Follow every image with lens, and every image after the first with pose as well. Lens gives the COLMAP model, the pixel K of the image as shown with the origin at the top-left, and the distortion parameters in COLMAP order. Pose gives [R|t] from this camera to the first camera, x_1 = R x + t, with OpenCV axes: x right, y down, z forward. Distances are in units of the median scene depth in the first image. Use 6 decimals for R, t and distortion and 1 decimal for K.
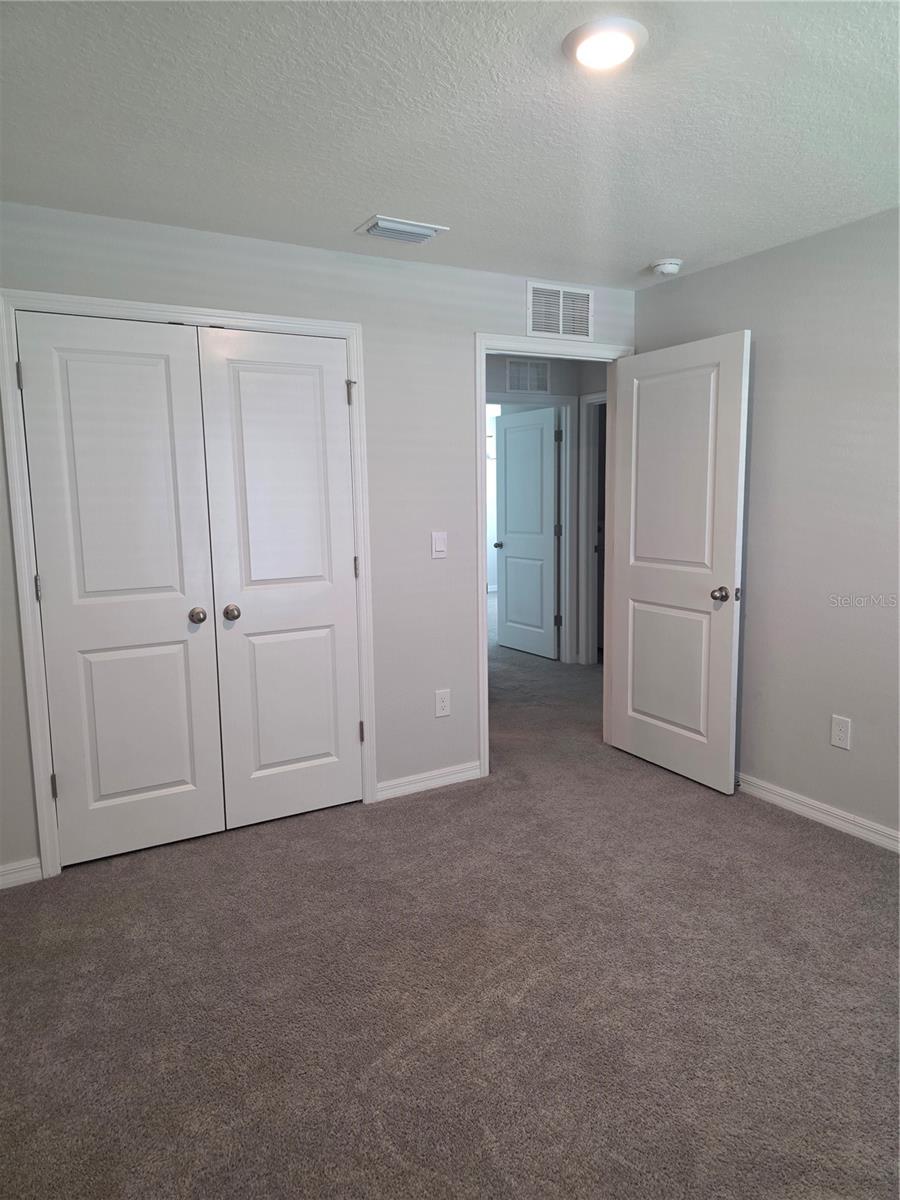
lens RADIAL K [[795.4, 0, 450.0], [0, 795.4, 600.0], [0, 0, 1]] dist [0.005209, 0.001187]
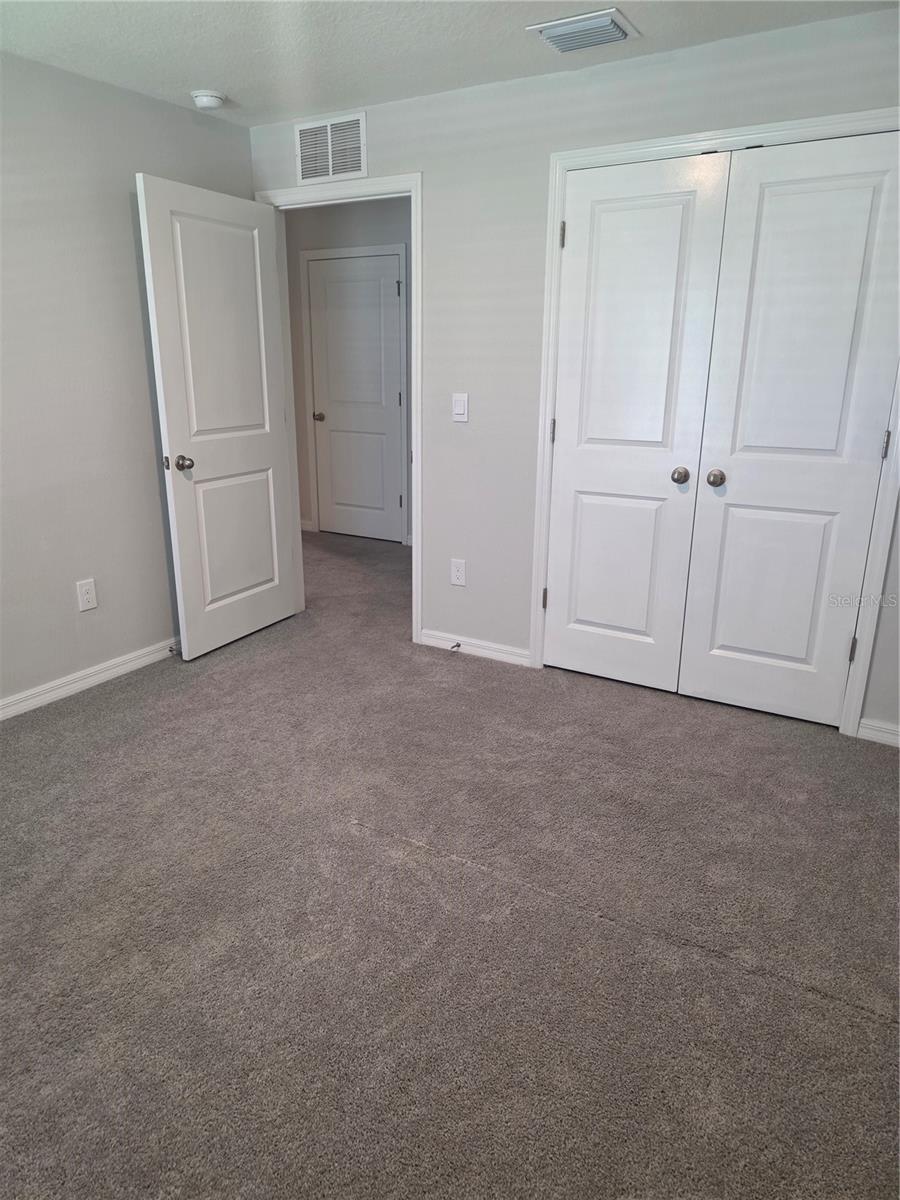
lens RADIAL K [[813.6, 0, 444.1], [0, 813.6, 593.3], [0, 0, 1]] dist [0.034749, 0.000723]
pose [[0.470196, 0.264543, -0.841981, 0.457518], [-0.124115, 0.964359, 0.233682, -0.042070], [0.873791, -0.005374, 0.486272, 0.260227]]
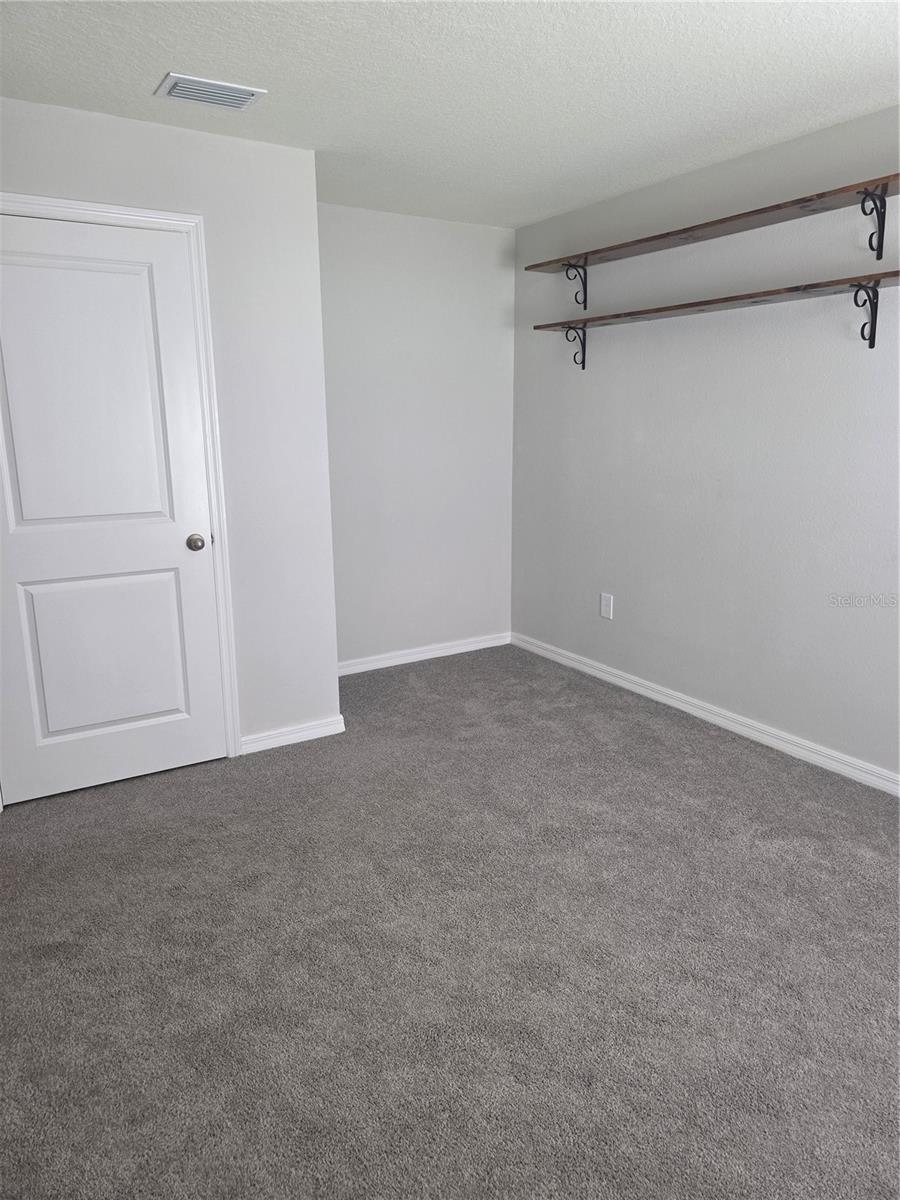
lens RADIAL K [[813.6, 0, 444.1], [0, 813.6, 593.3], [0, 0, 1]] dist [0.034749, 0.000723]
pose [[0.999973, 0.006259, -0.003900, 0.167700], [-0.005929, 0.996821, 0.079457, -0.014436], [0.004384, -0.079432, 0.996831, 0.094539]]
